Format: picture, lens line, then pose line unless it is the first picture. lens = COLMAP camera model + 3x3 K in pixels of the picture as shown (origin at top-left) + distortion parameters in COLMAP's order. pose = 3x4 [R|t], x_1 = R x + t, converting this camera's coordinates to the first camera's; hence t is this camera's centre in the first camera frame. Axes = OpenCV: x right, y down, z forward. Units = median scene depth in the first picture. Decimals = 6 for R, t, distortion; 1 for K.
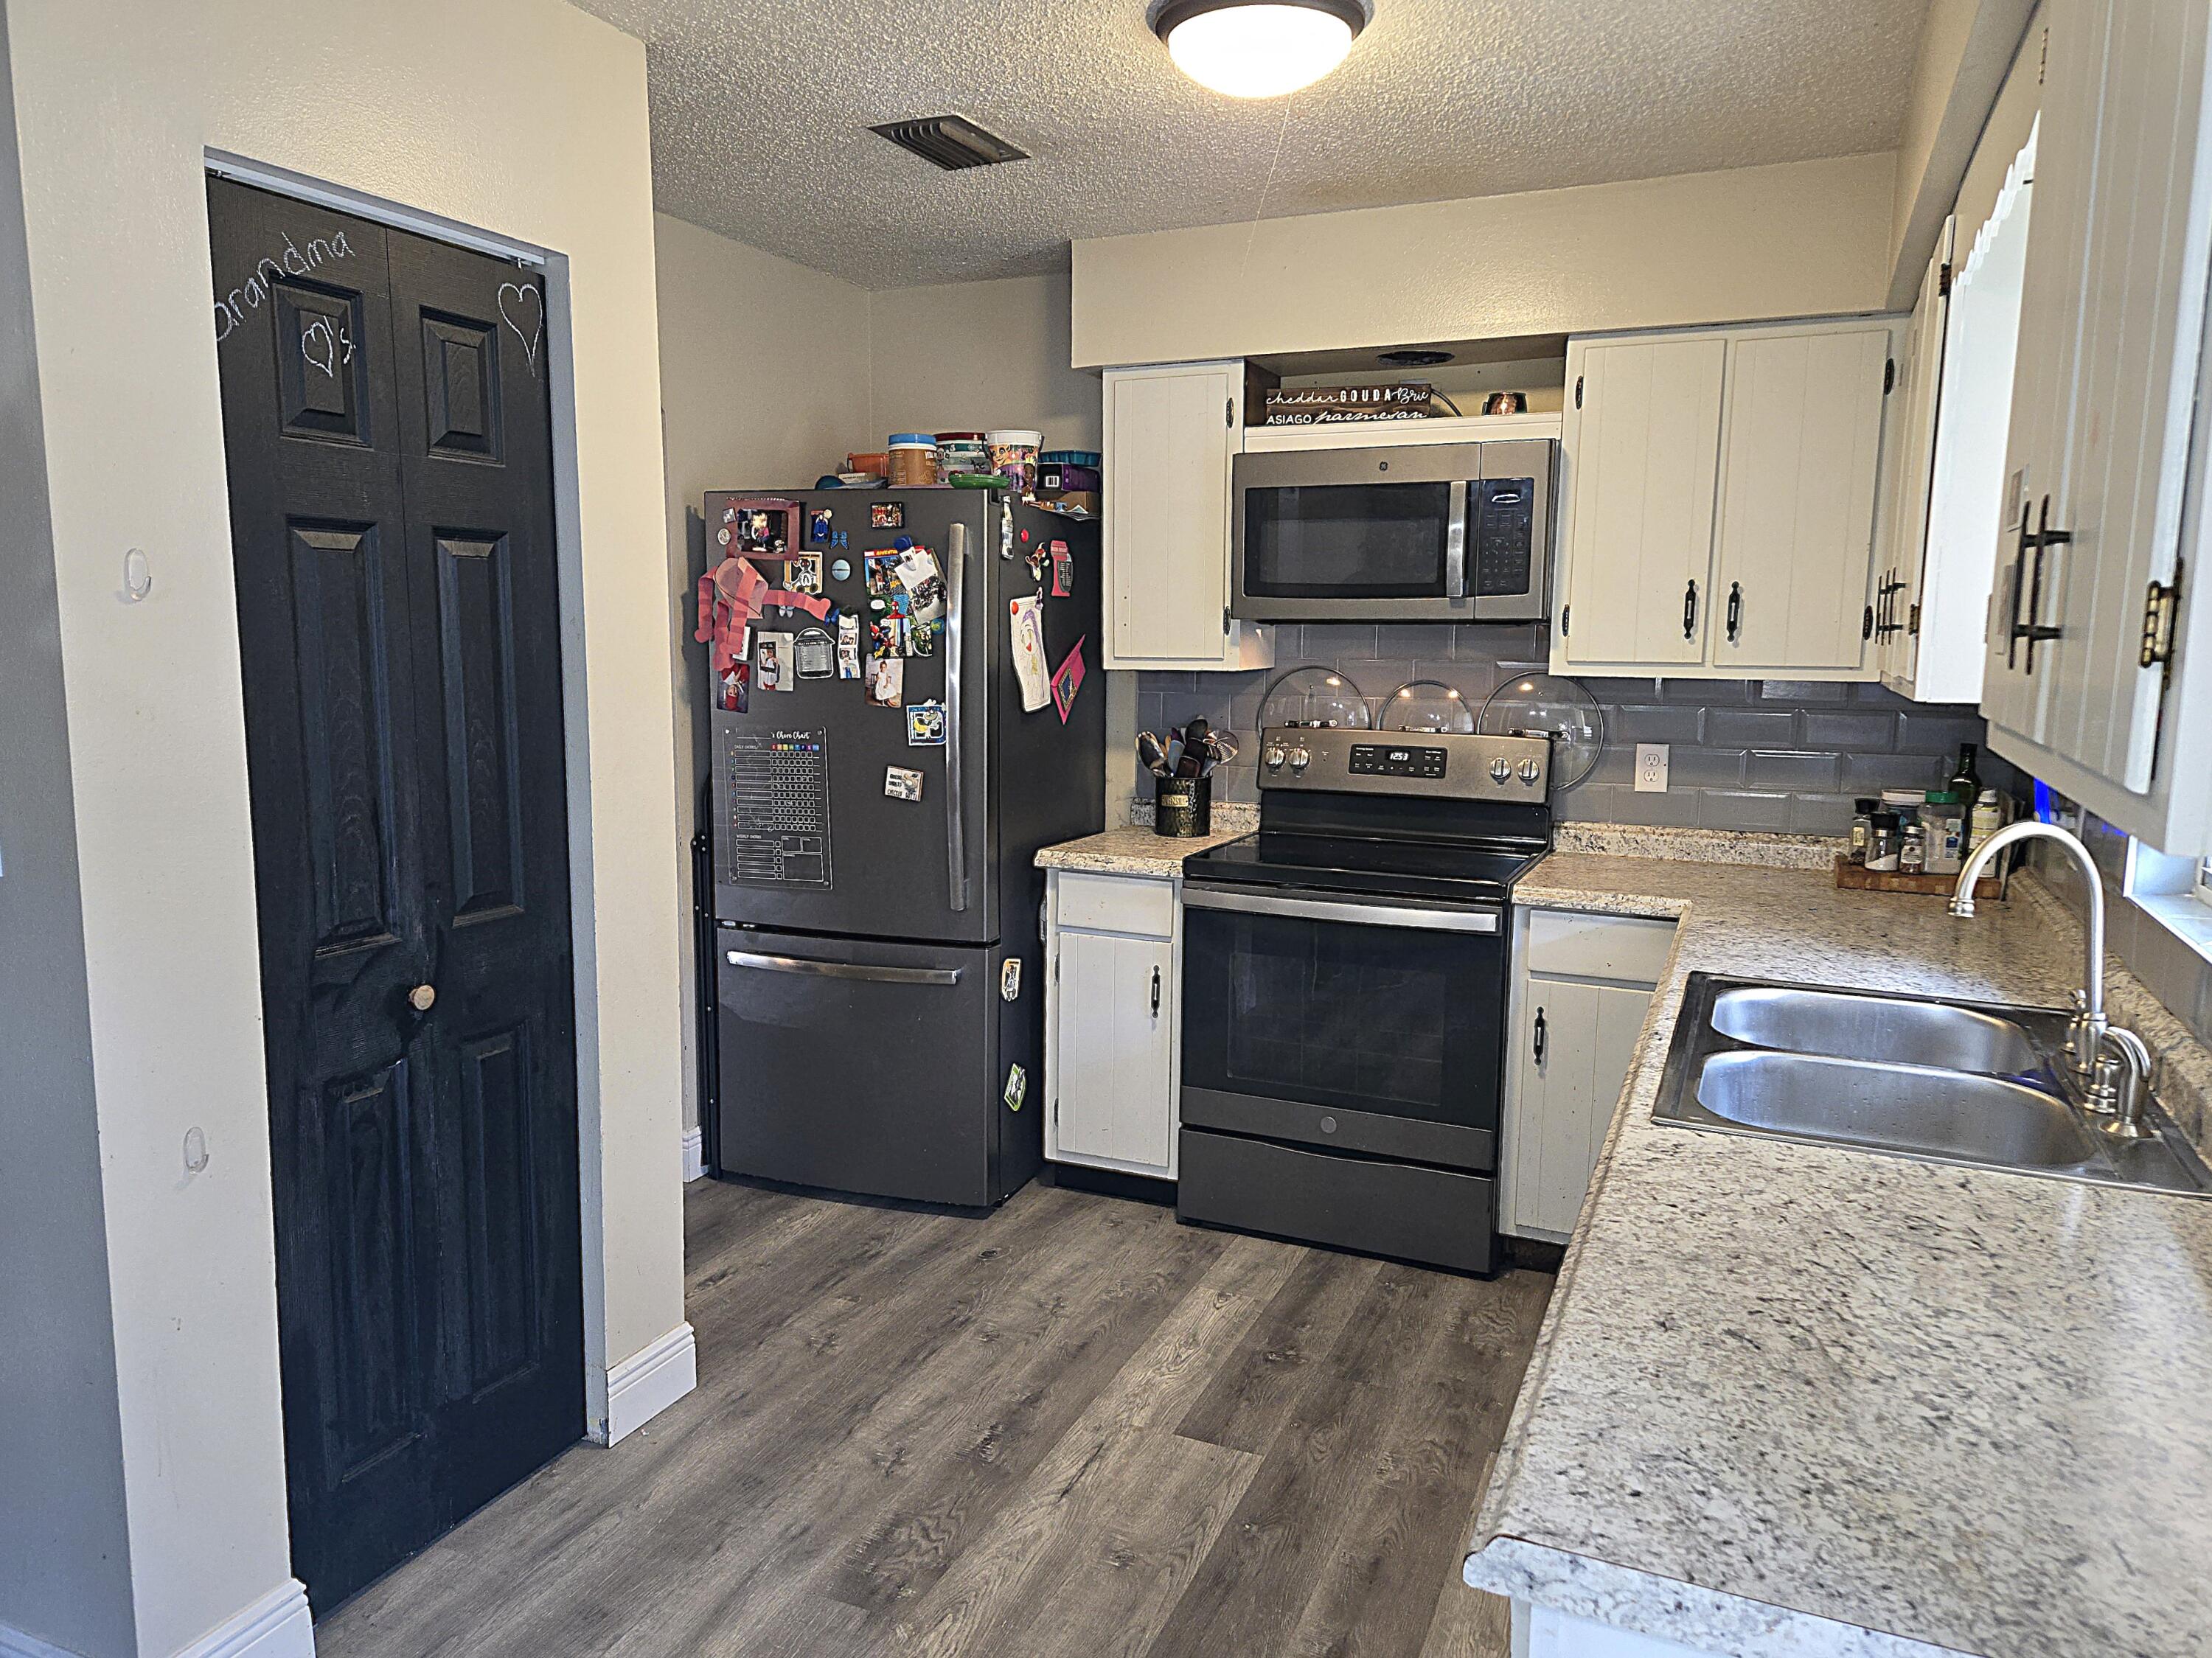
lens RADIAL K [[1469.5, 0, 1146.0], [0, 1469.5, 826.7], [0, 0, 1]] dist [0.083085, -0.066384]
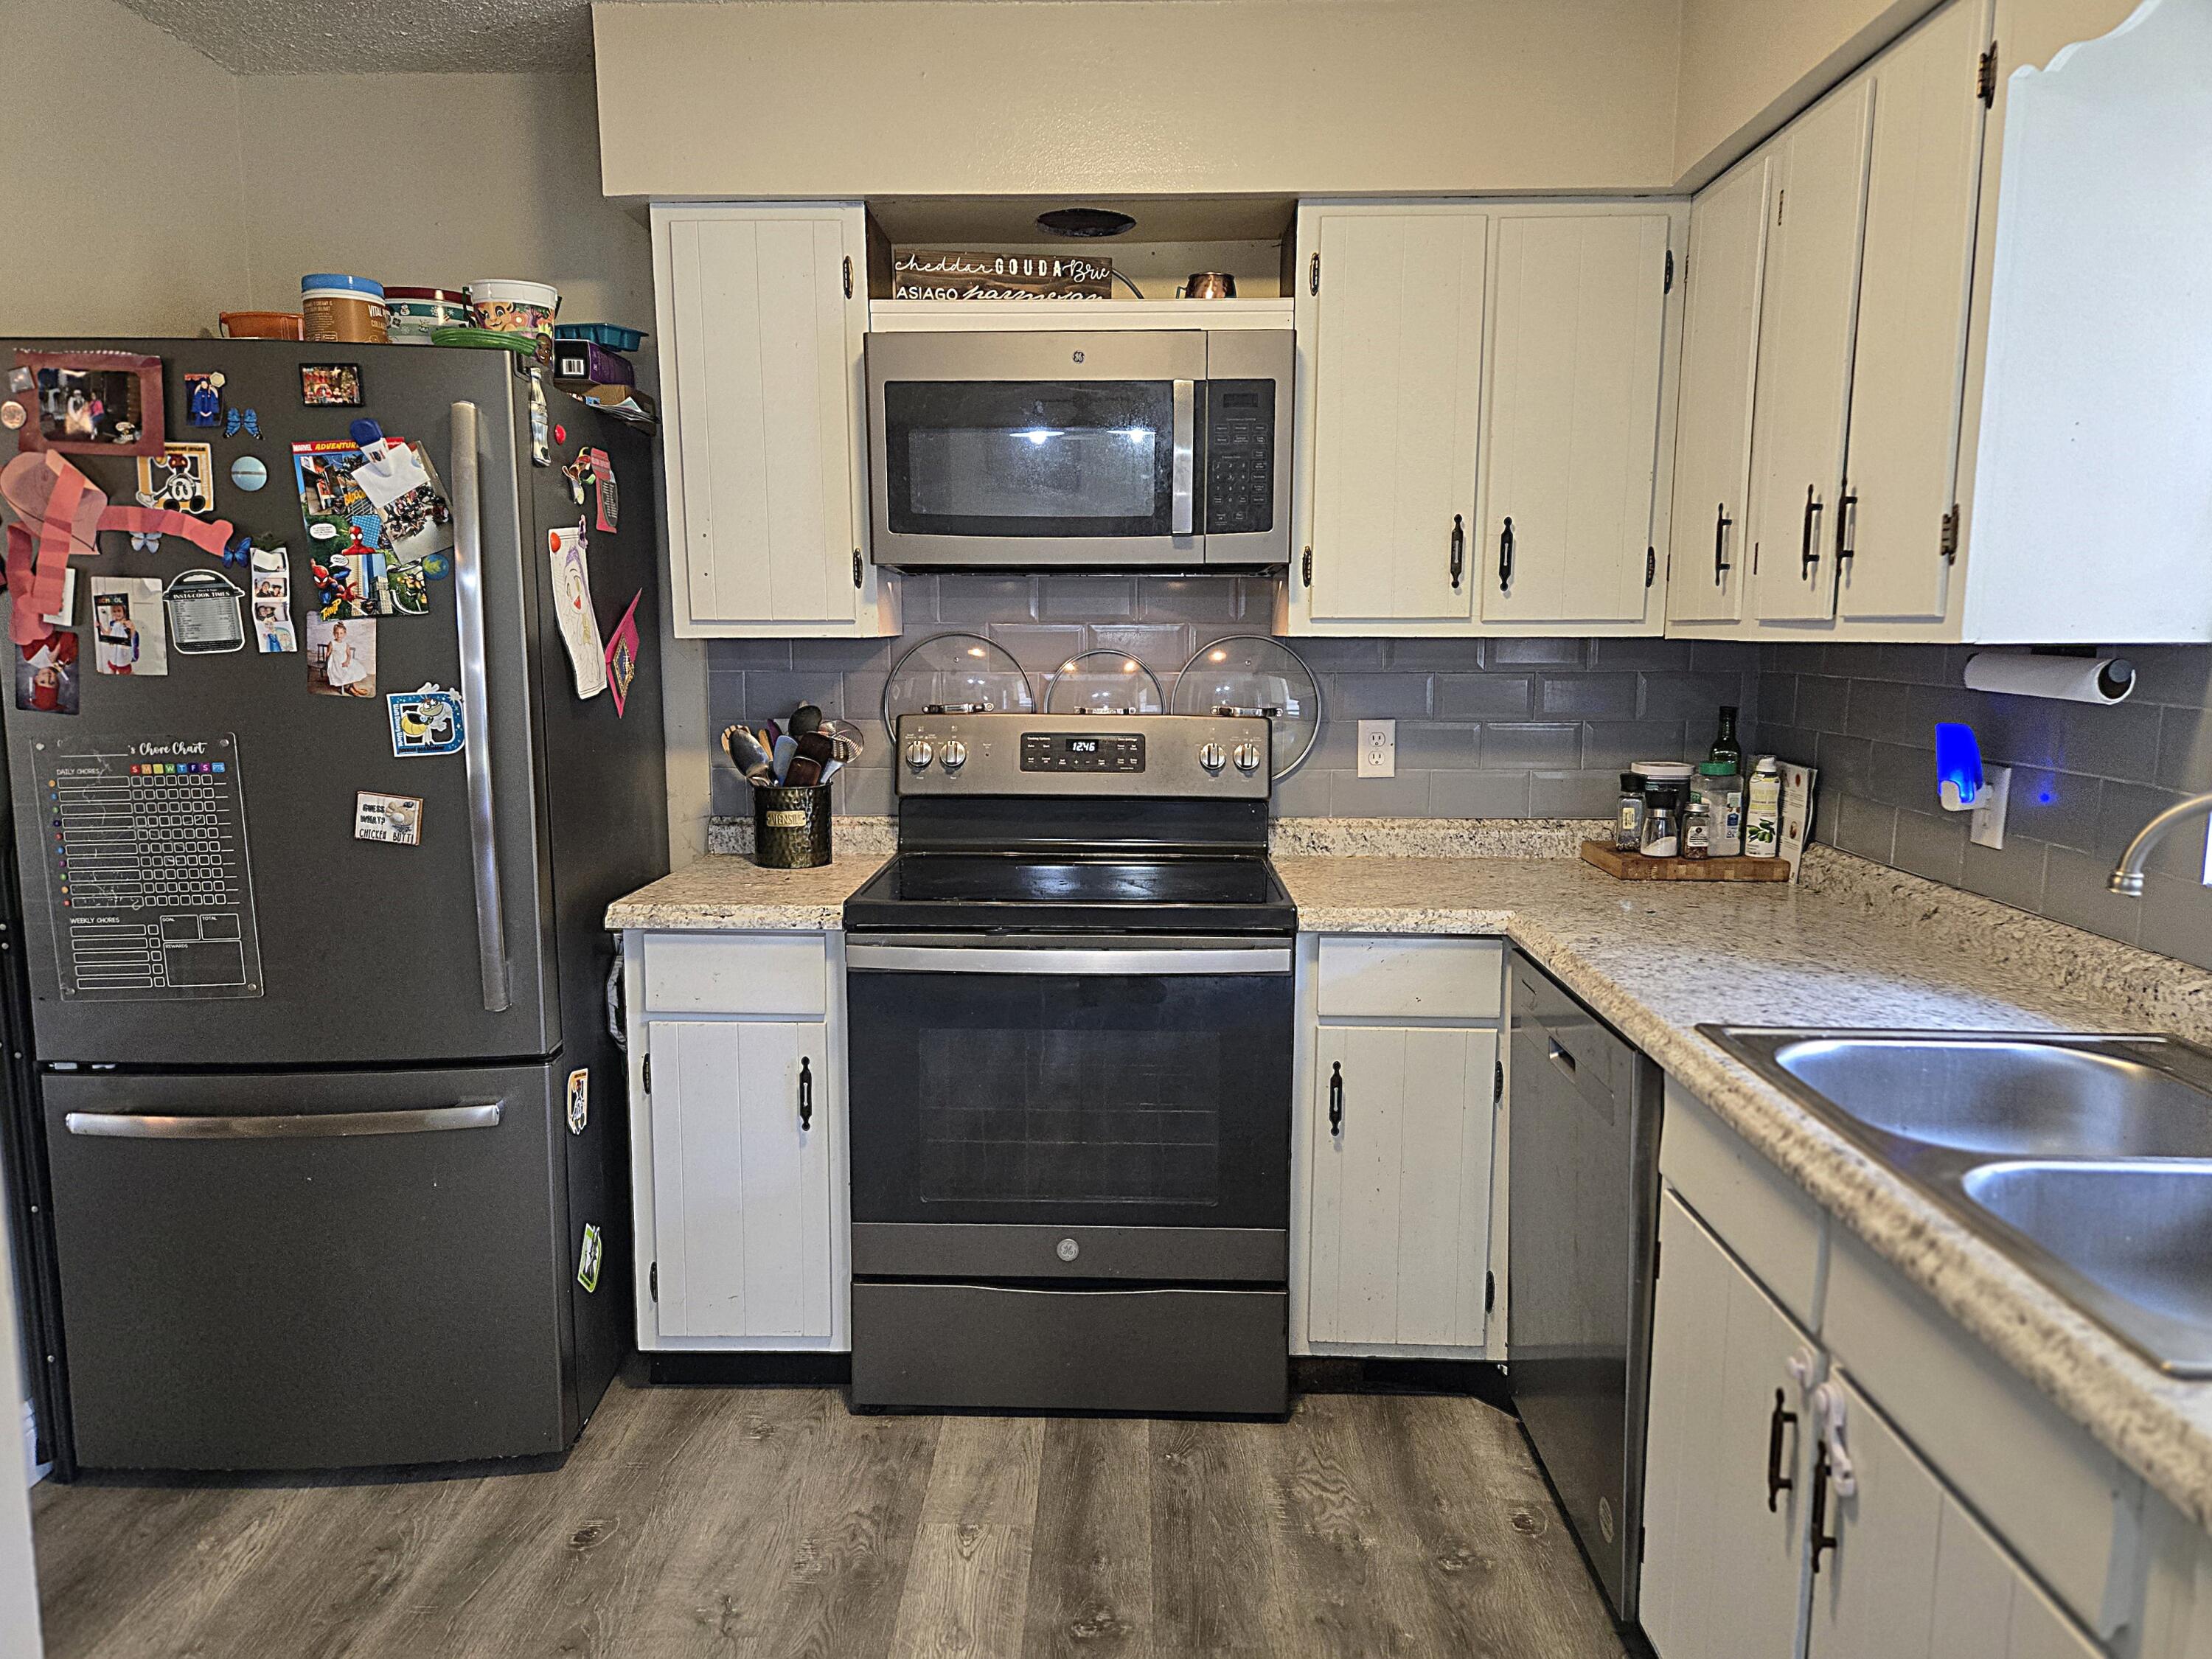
lens RADIAL K [[1469.6, 0, 1103.2], [0, 1469.6, 834.3], [0, 0, 1]] dist [0.083085, -0.066384]
pose [[0.932324, -0.060382, 0.356547, -0.104887], [0.056461, 0.998175, 0.021406, -0.018572], [-0.357189, 0.000174, 0.934032, 0.289419]]
